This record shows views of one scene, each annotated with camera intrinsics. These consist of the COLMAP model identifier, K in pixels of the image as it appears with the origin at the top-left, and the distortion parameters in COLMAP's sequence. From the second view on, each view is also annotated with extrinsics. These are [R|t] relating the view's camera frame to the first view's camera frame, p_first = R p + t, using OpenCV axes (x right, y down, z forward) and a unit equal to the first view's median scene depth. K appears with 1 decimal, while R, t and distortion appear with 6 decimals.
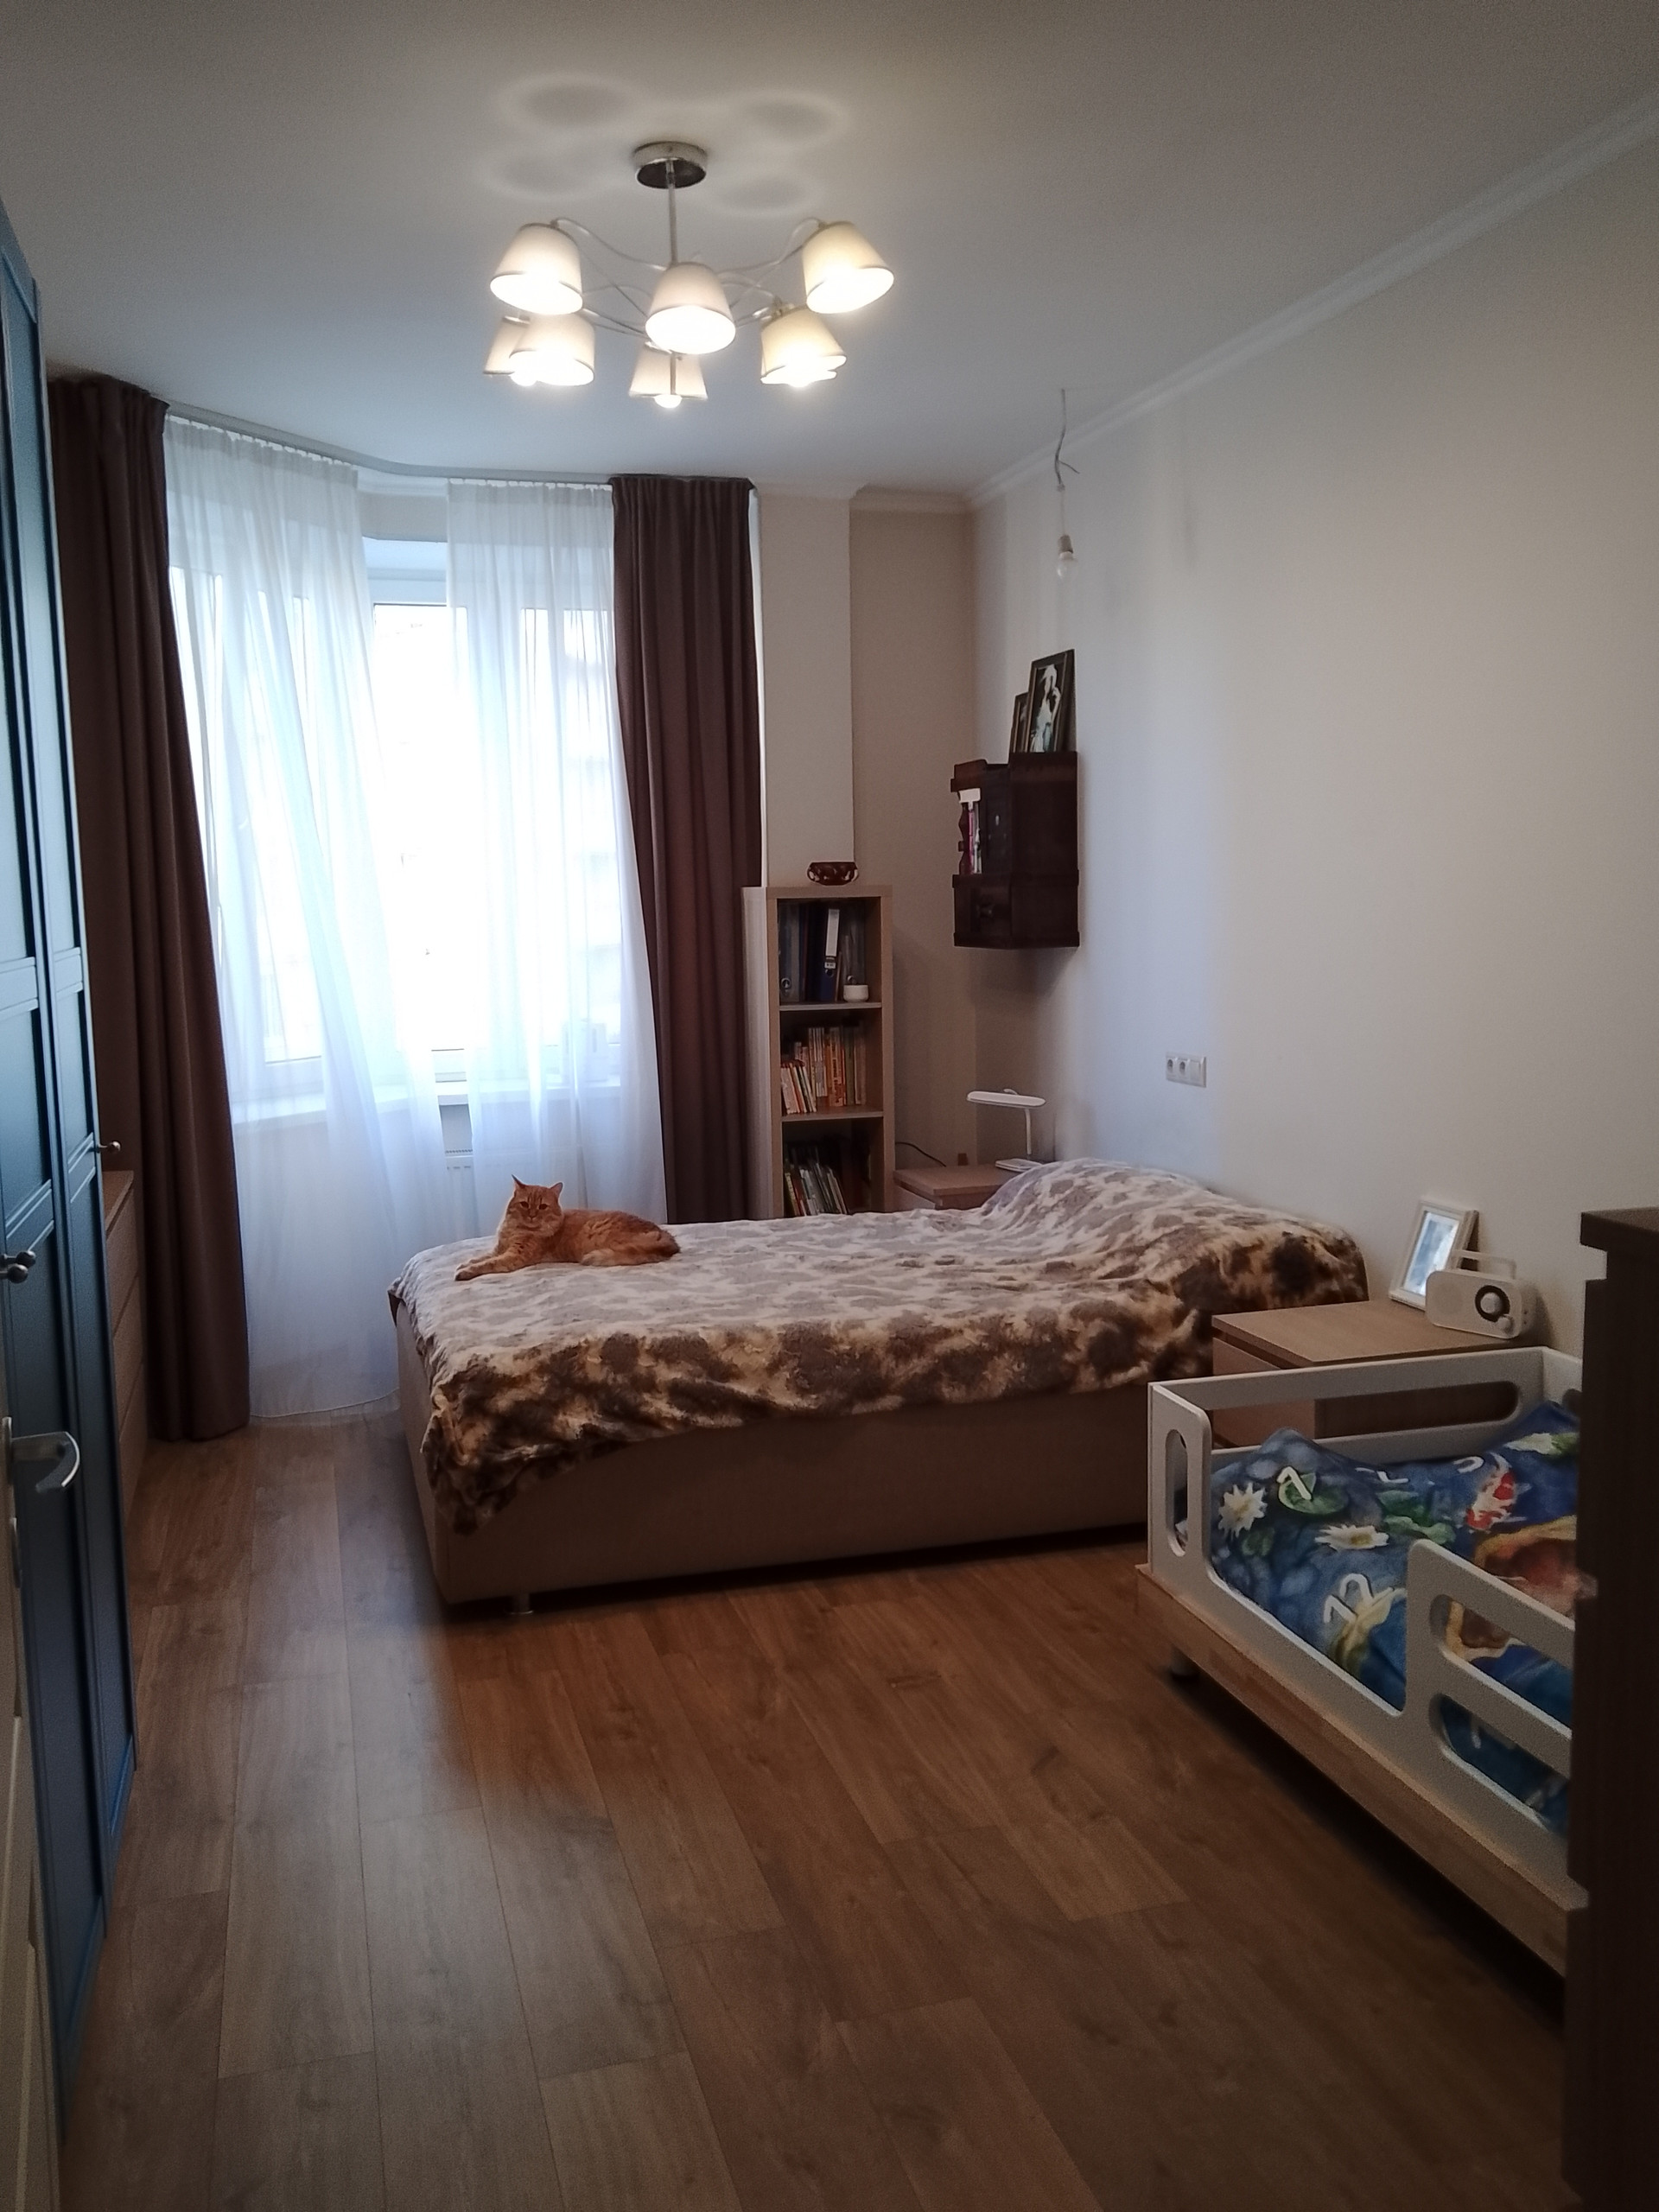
lens RADIAL K [[1649.6, 0, 792.8], [0, 1649.6, 1108.3], [0, 0, 1]] dist [0.094477, -0.000724]
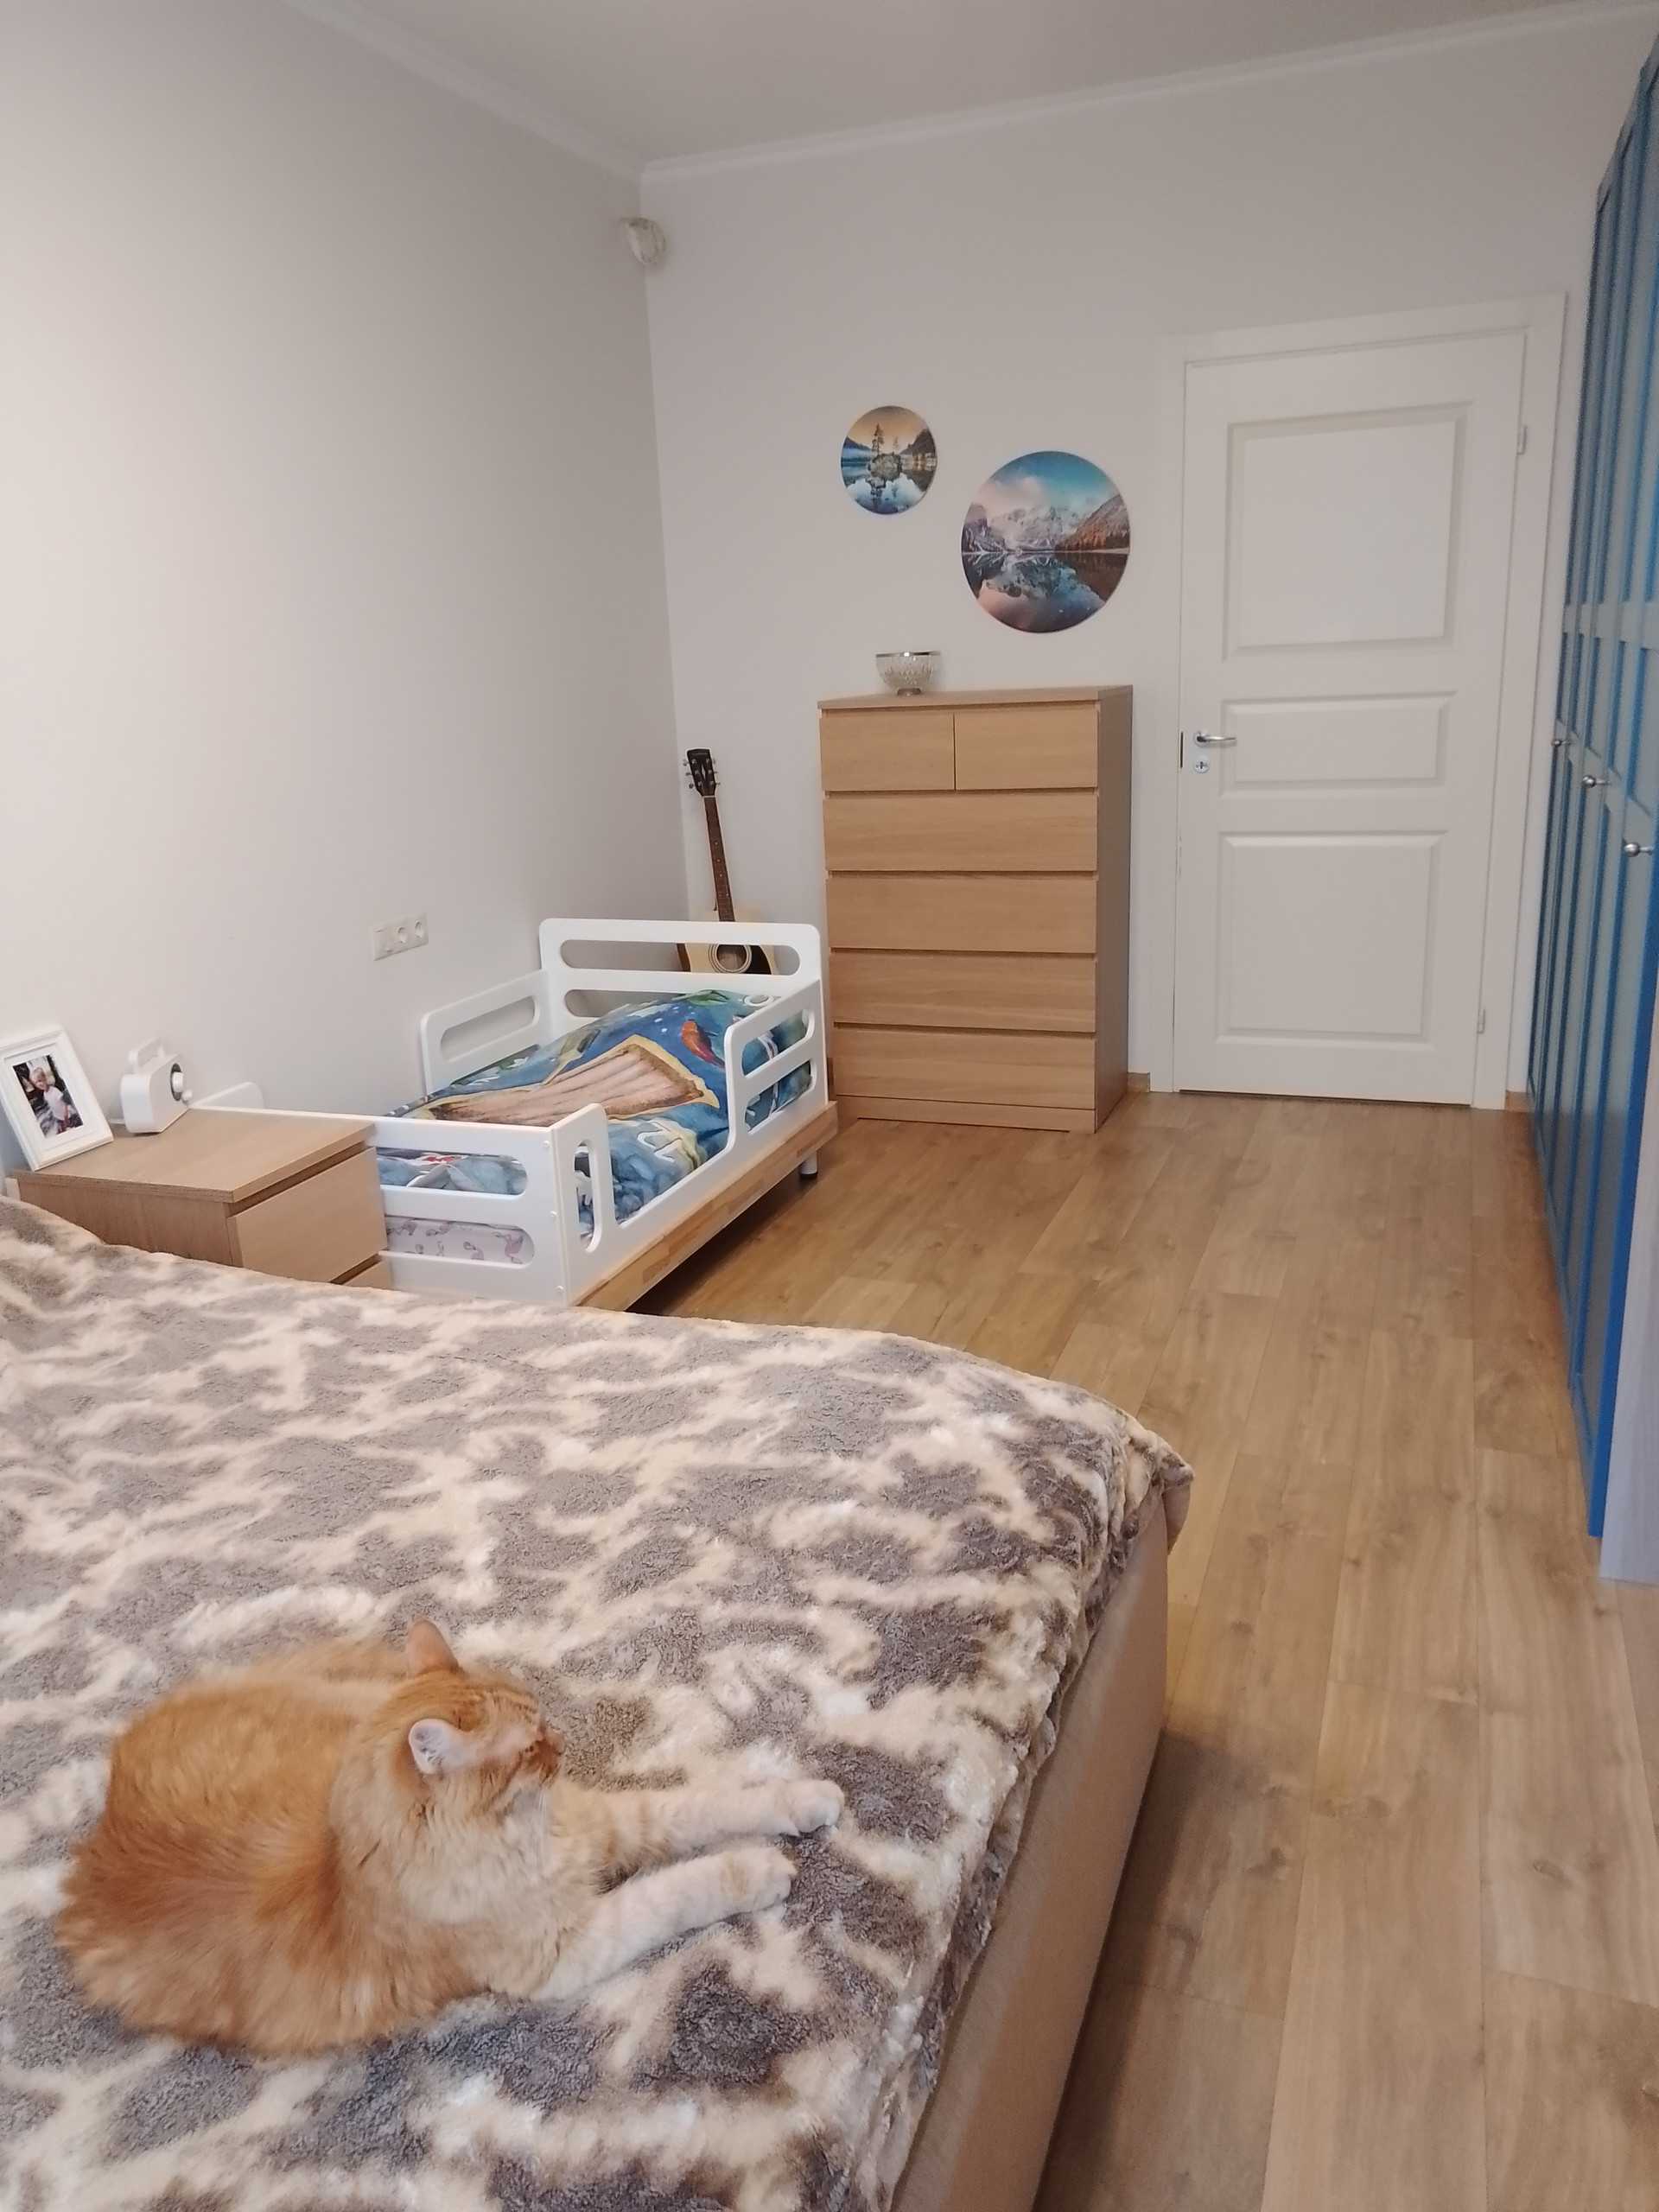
lens RADIAL K [[1649.6, 0, 792.8], [0, 1649.6, 1108.3], [0, 0, 1]] dist [0.094477, -0.000724]
pose [[-0.786681, -0.109898, 0.607500, -0.670270], [0.136687, 0.928601, 0.344989, -0.225581], [-0.602038, 0.354434, -0.715491, 2.129174]]
